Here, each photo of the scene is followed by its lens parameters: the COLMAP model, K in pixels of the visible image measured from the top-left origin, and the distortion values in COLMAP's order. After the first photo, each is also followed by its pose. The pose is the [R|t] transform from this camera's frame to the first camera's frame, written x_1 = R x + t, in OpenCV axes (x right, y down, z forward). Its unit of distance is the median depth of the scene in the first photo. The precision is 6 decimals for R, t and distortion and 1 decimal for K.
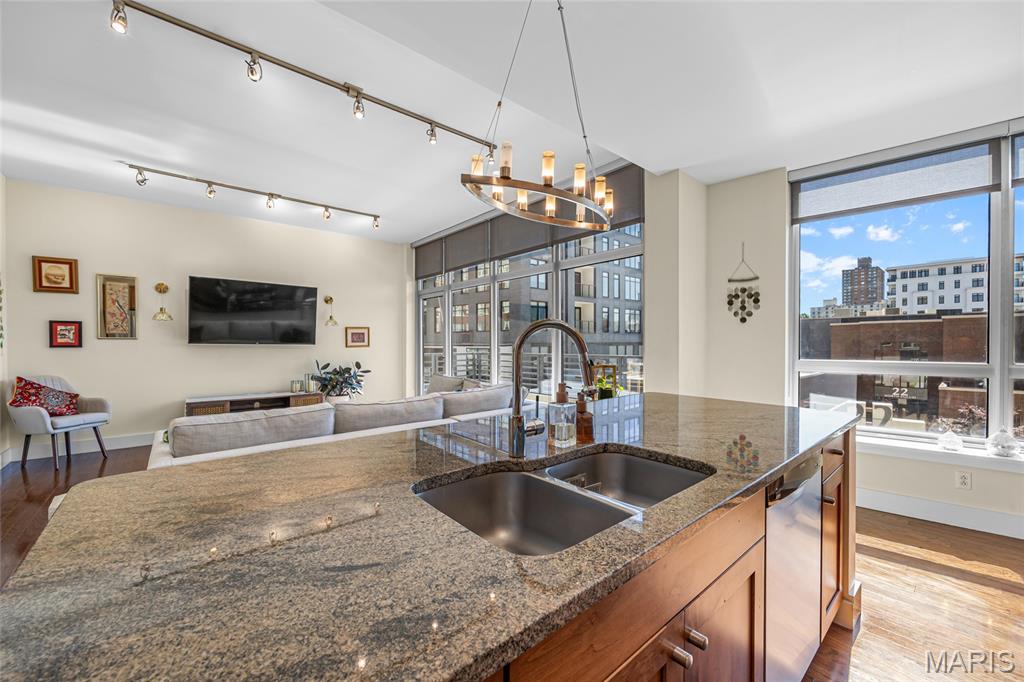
lens RADIAL K [[392.0, 0, 512.4], [0, 392.0, 346.2], [0, 0, 1]] dist [-0.000246, -0.000680]
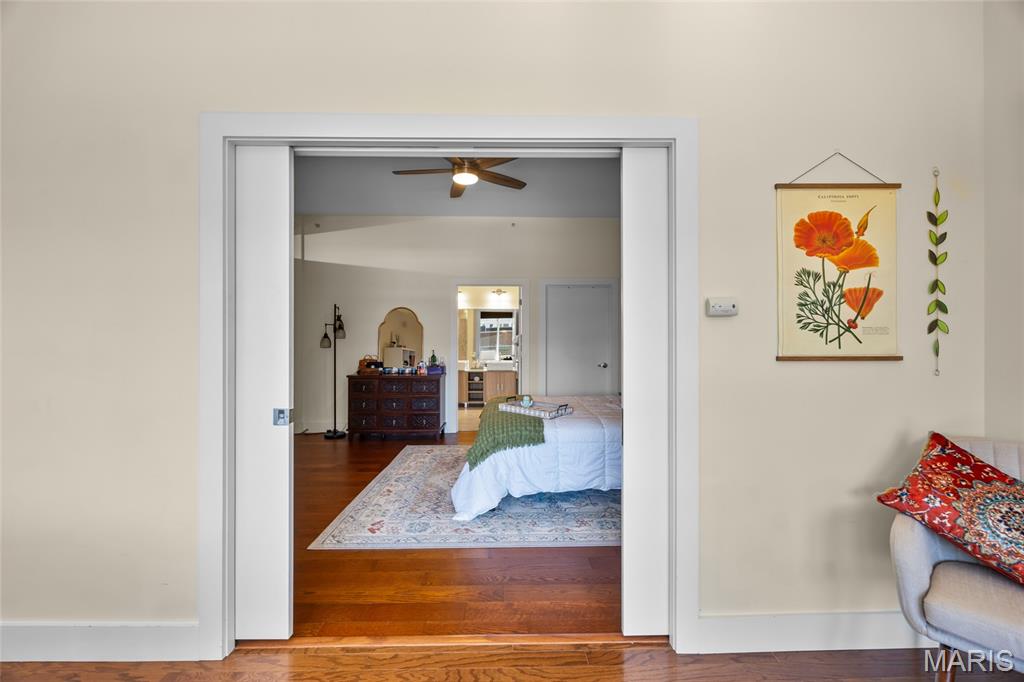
lens RADIAL K [[392.0, 0, 510.4], [0, 392.0, 343.7], [0, 0, 1]] dist [-0.000246, -0.000680]
pose [[-0.641544, 0.005335, -0.767067, -0.590295], [-0.005562, 0.999917, 0.011607, -0.008514], [0.767066, 0.011713, -0.641462, 0.769503]]
